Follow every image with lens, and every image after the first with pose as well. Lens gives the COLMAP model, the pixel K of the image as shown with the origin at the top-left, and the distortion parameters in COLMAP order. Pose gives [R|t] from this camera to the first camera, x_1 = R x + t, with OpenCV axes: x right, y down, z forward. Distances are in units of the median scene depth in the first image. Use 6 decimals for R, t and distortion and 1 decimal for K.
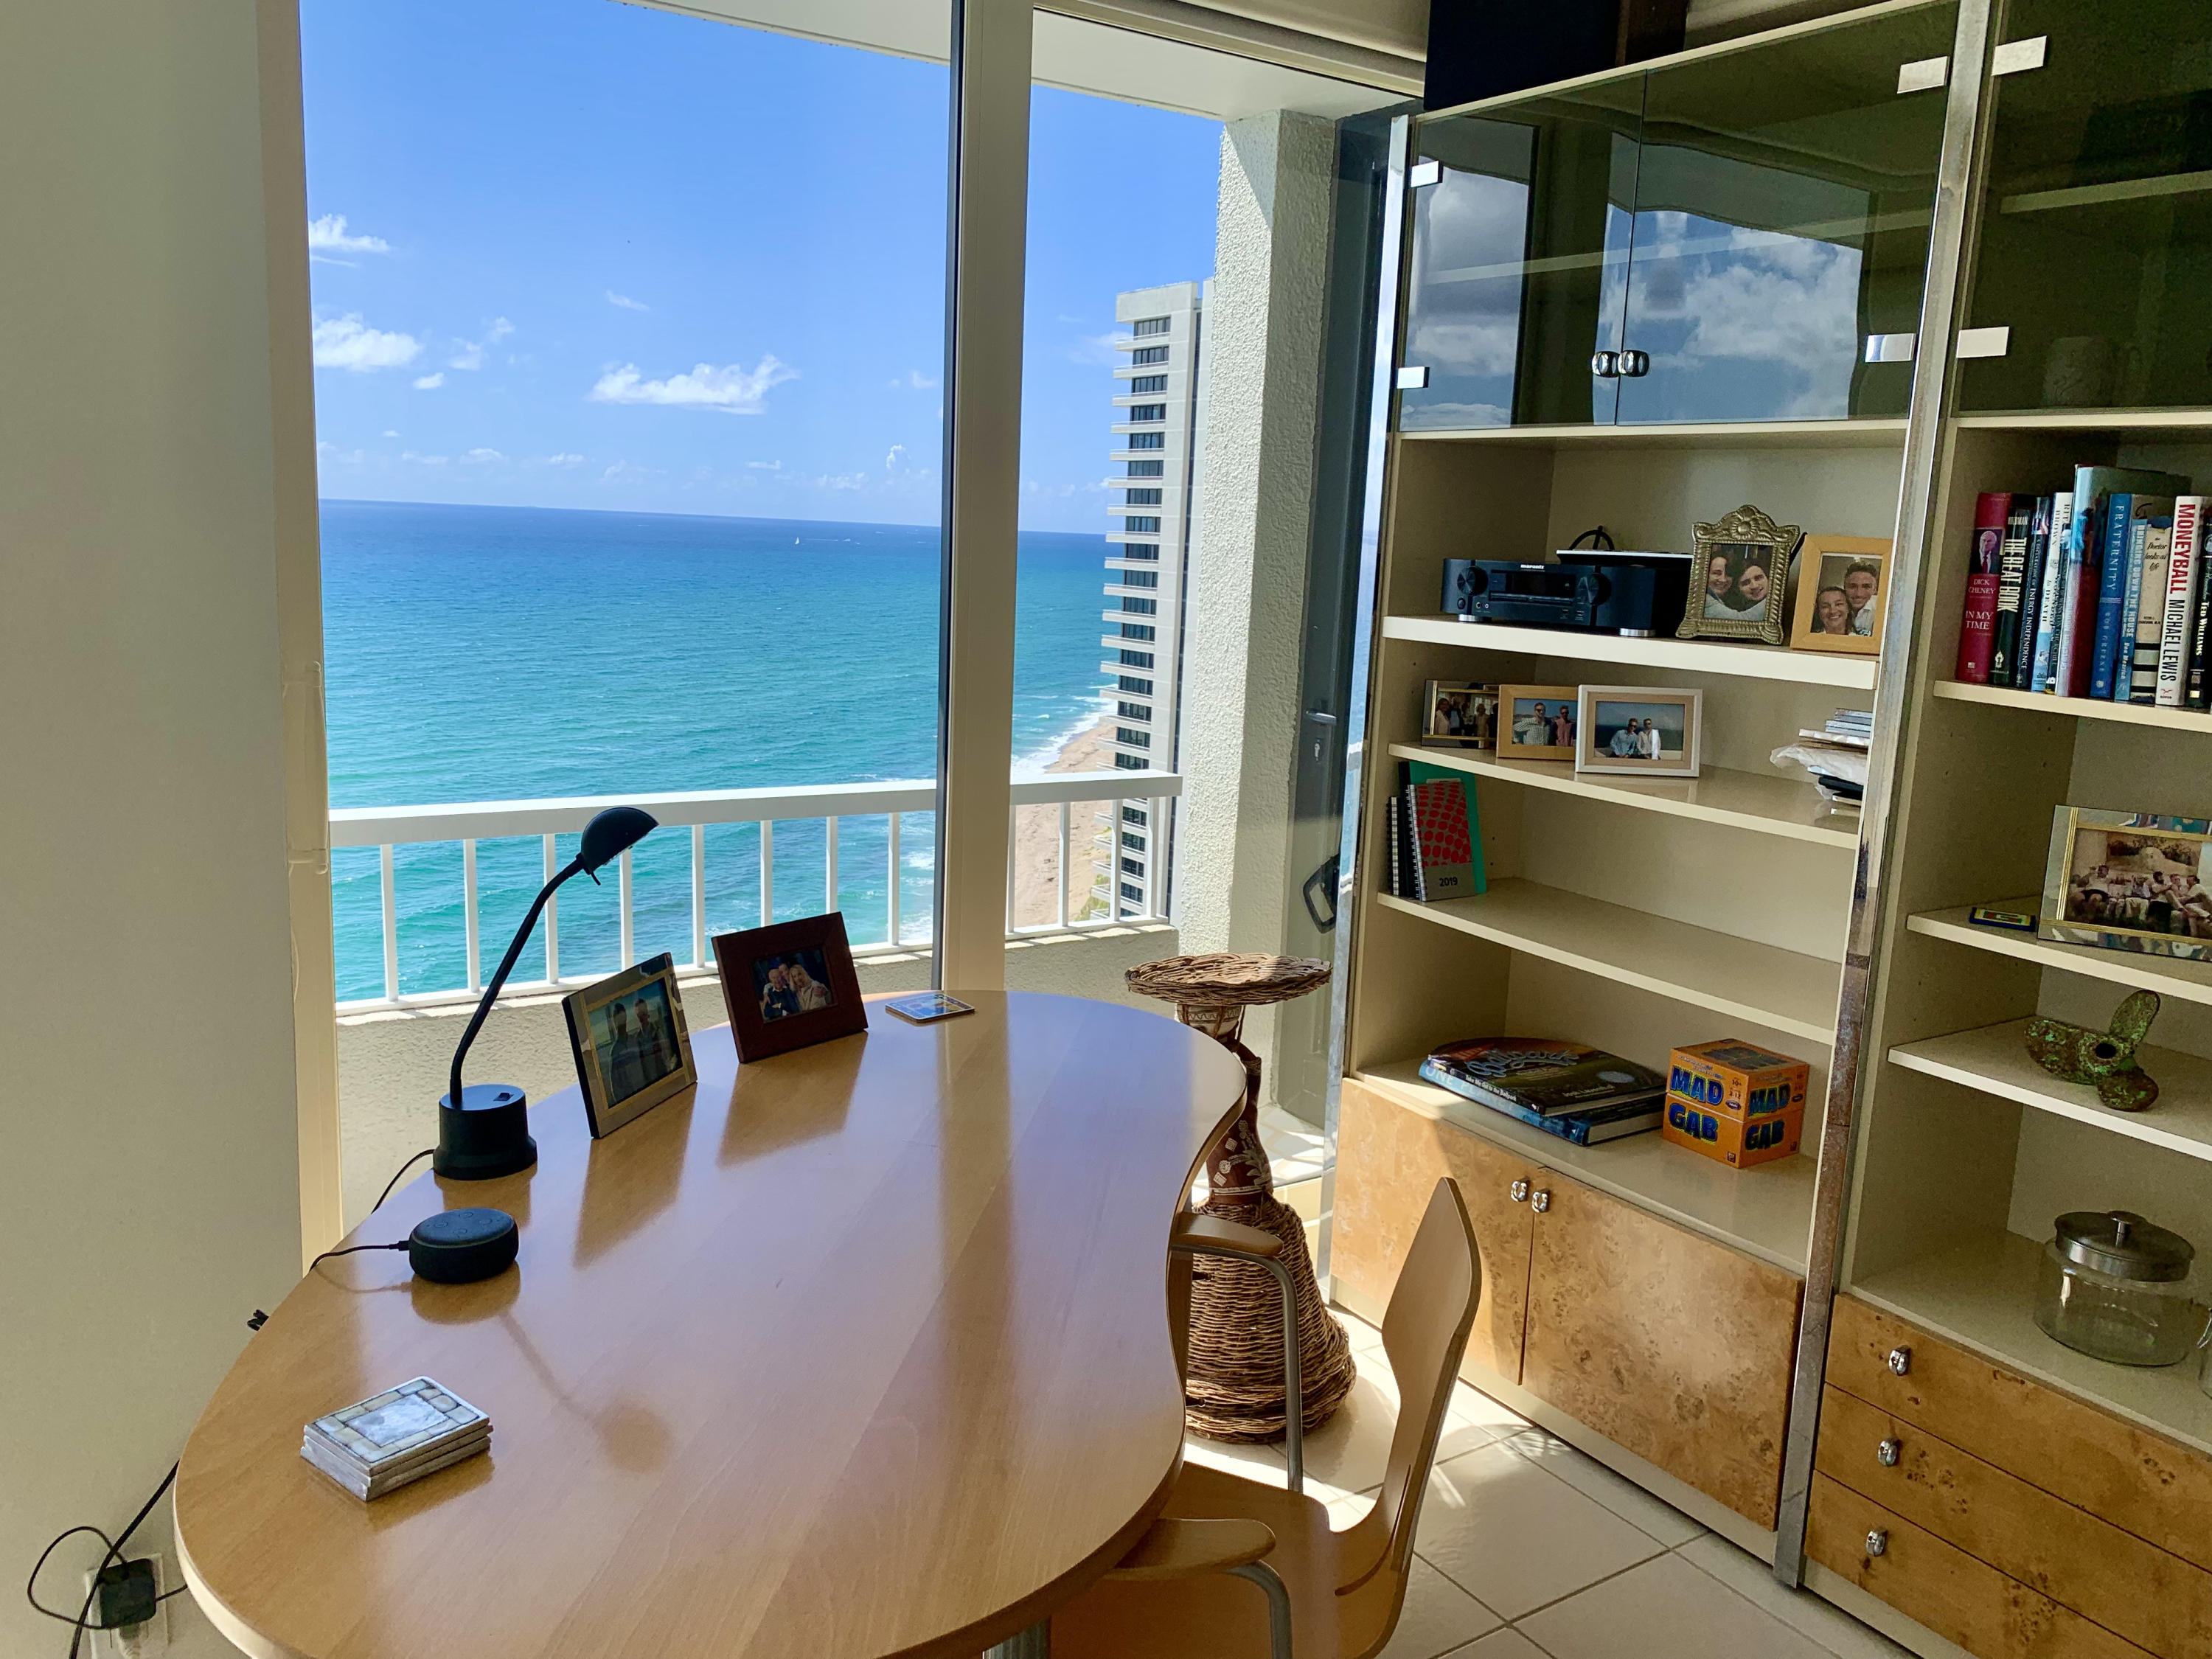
lens RADIAL K [[1690.0, 0, 1106.0], [0, 1690.0, 829.5], [0, 0, 1]] dist [0.089268, -0.168660]
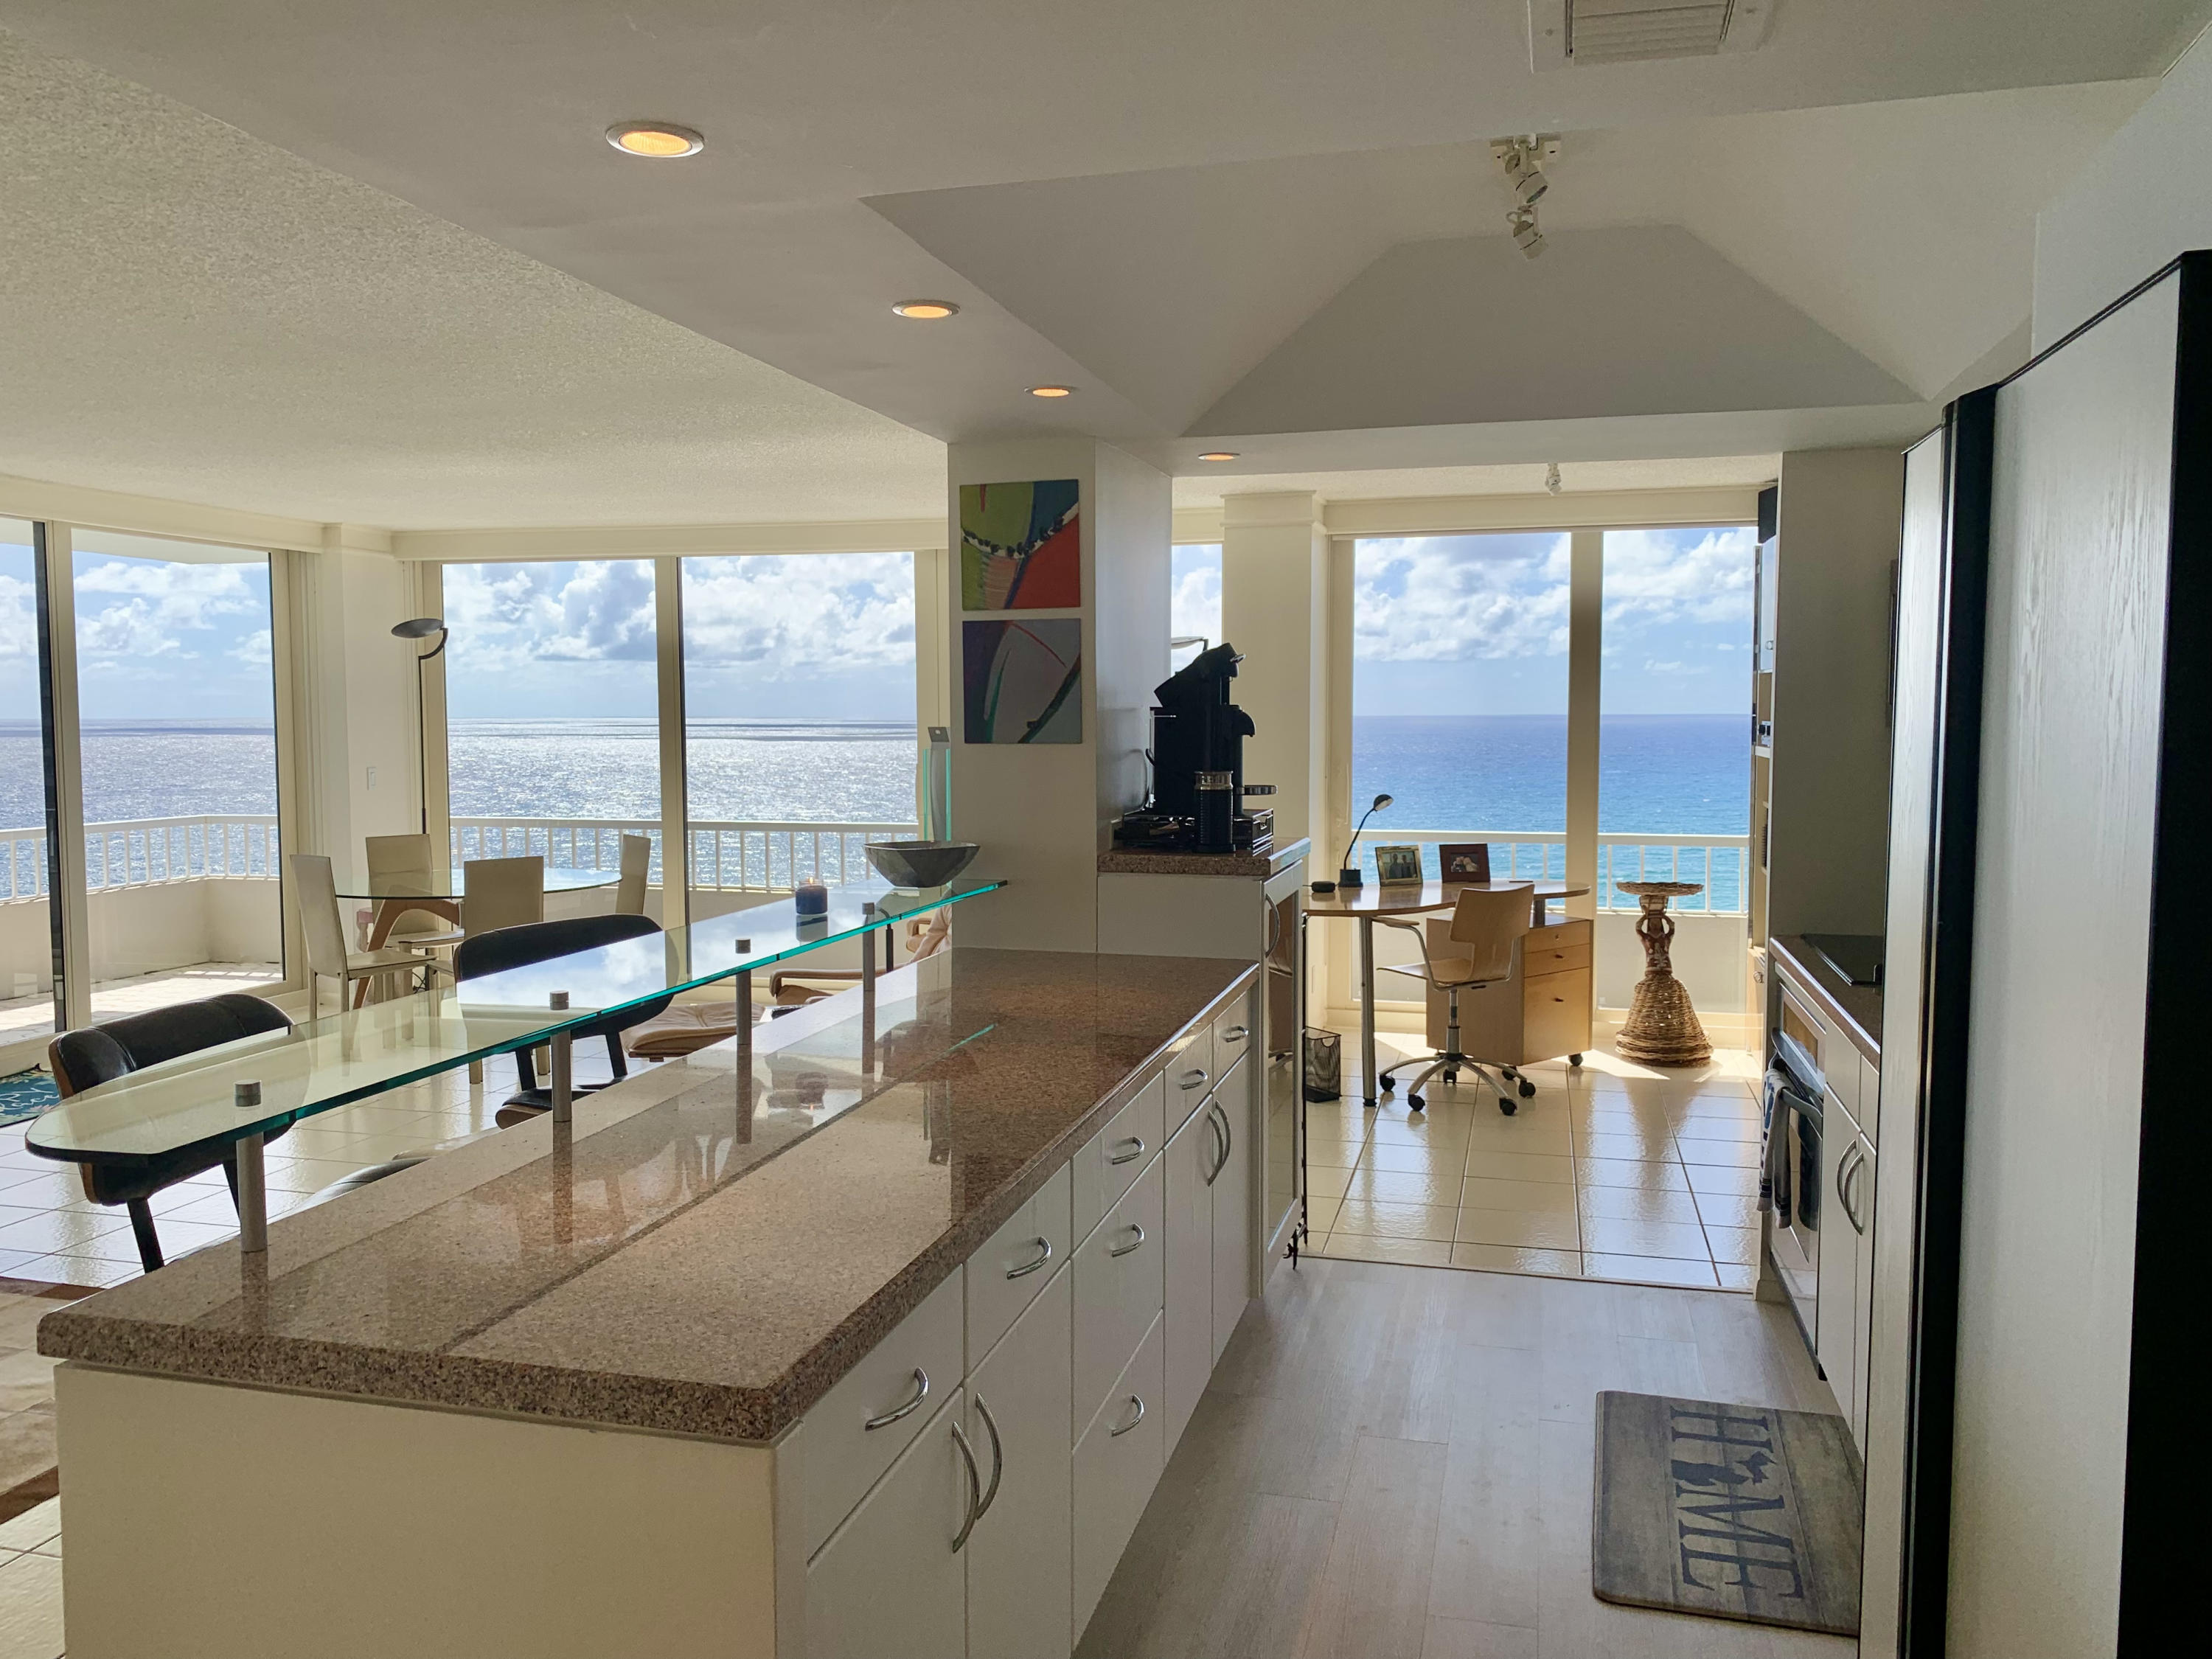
lens RADIAL K [[1608.1, 0, 1106.0], [0, 1608.1, 829.5], [0, 0, 1]] dist [0.000746, 0.000113]
pose [[0.666235, 0.008221, -0.745697, 1.333286], [-0.096605, 0.992465, -0.075370, 0.266658], [0.739458, 0.122252, 0.662009, -1.234624]]
